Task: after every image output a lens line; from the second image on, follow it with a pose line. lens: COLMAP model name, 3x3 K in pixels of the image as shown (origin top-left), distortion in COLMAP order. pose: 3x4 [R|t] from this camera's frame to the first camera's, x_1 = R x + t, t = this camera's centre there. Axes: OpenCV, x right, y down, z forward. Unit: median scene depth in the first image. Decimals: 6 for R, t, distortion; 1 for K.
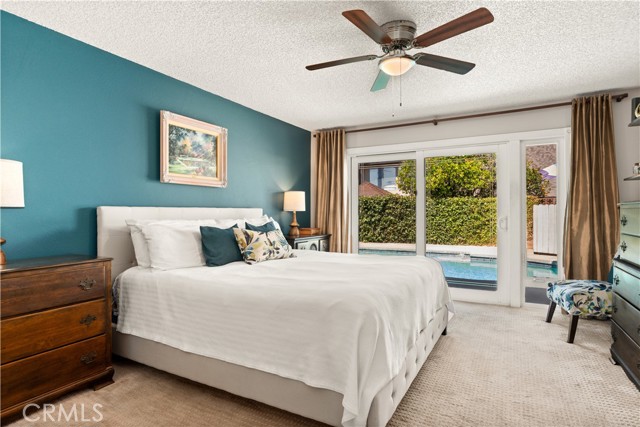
lens RADIAL K [[349.9, 0, 320.1], [0, 349.9, 211.7], [0, 0, 1]] dist [-0.017594, 0.002973]
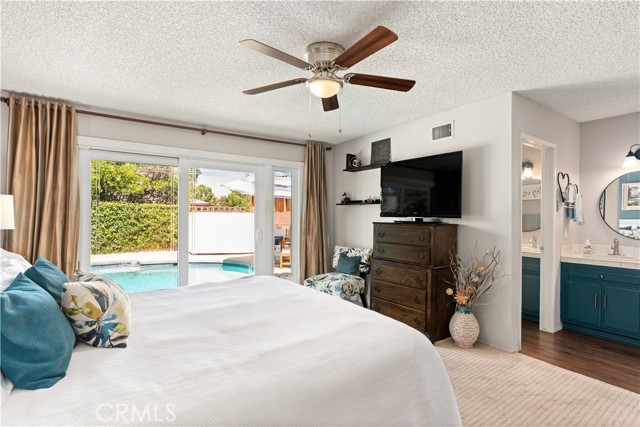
lens RADIAL K [[320.2, 0, 320.9], [0, 320.2, 215.9], [0, 0, 1]] dist [-0.004949, -0.000235]
pose [[0.429466, 0.001664, 0.903081, -0.275419], [-0.011886, 0.999922, 0.003810, -0.028697], [-0.903005, -0.012370, 0.429453, 0.284703]]
